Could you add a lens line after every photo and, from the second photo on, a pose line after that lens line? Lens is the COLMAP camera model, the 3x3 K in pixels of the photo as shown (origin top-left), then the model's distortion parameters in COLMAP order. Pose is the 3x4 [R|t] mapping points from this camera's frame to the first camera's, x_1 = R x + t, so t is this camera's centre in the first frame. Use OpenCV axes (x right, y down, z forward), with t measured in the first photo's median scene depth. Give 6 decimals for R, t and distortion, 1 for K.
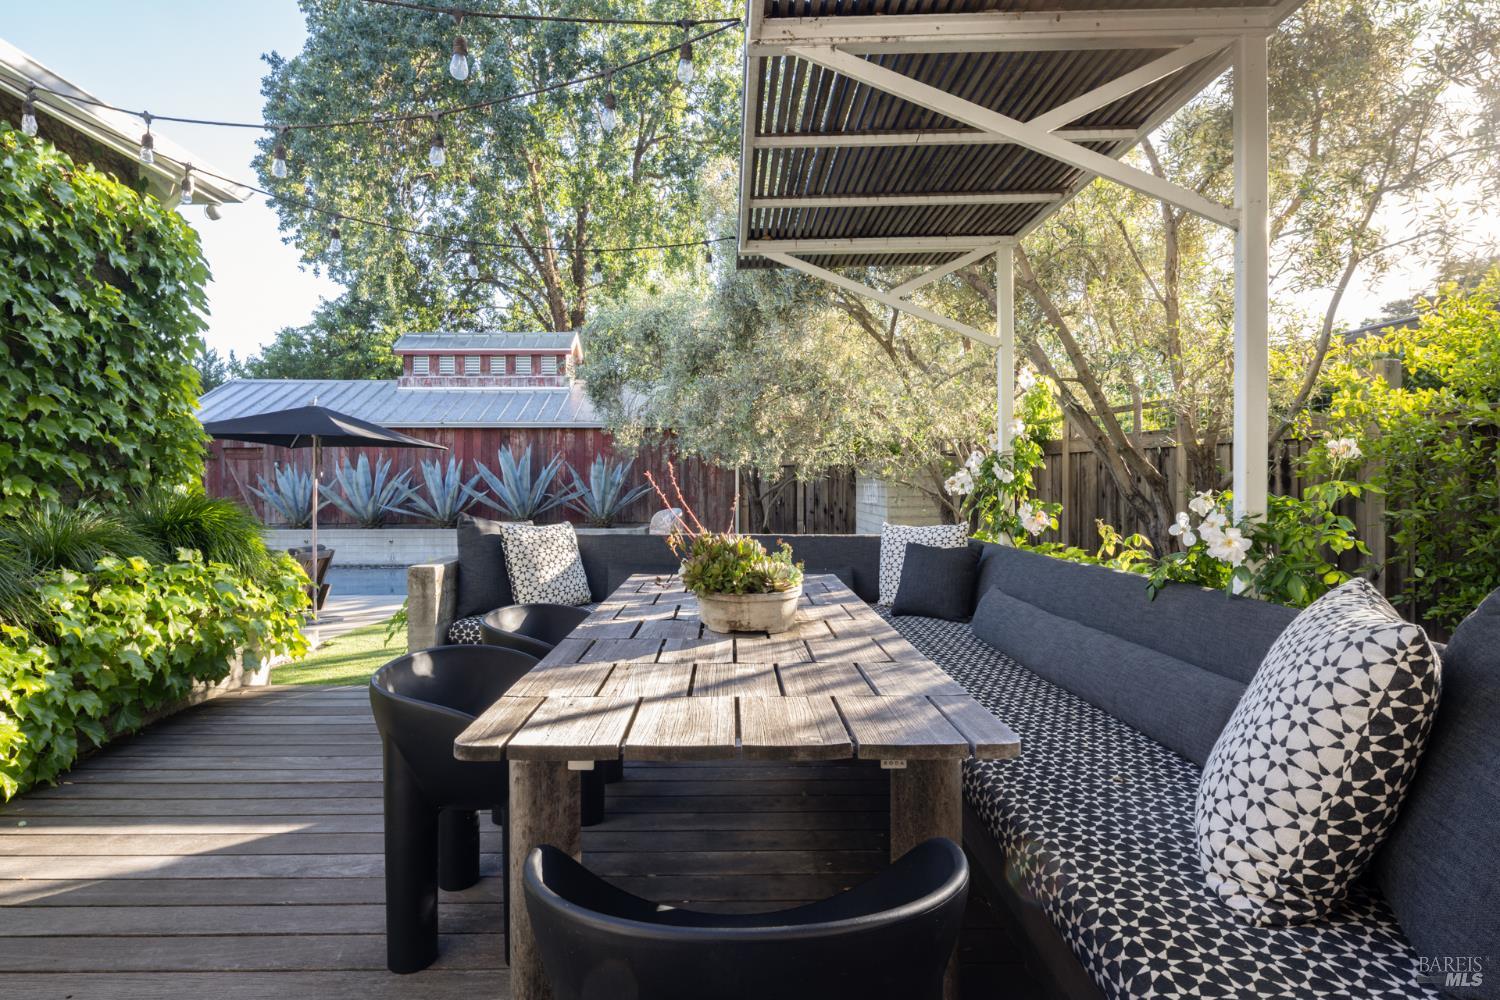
lens RADIAL K [[712.1, 0, 750.0], [0, 712.1, 500.0], [0, 0, 1]] dist [0.000238, -0.000263]
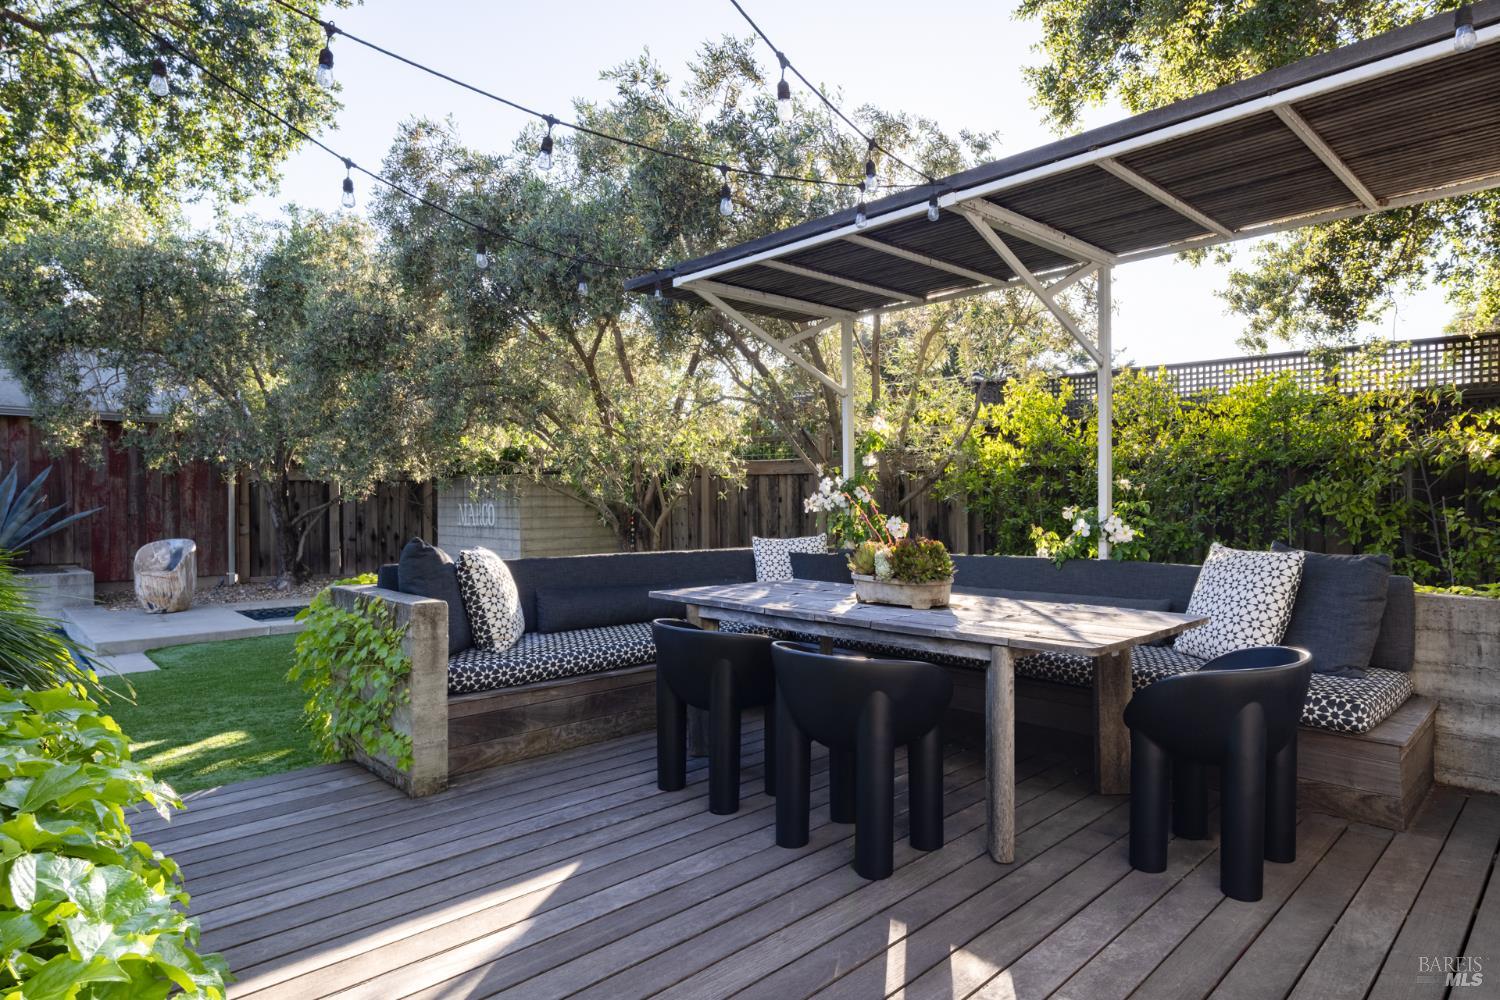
lens RADIAL K [[856.3, 0, 750.0], [0, 856.3, 500.0], [0, 0, 1]] dist [-0.002456, -0.000303]
pose [[0.719538, 0.003725, 0.694444, -0.822256], [0.016081, 0.999628, -0.022024, 0.003190], [-0.694267, 0.027015, 0.719210, 0.017492]]
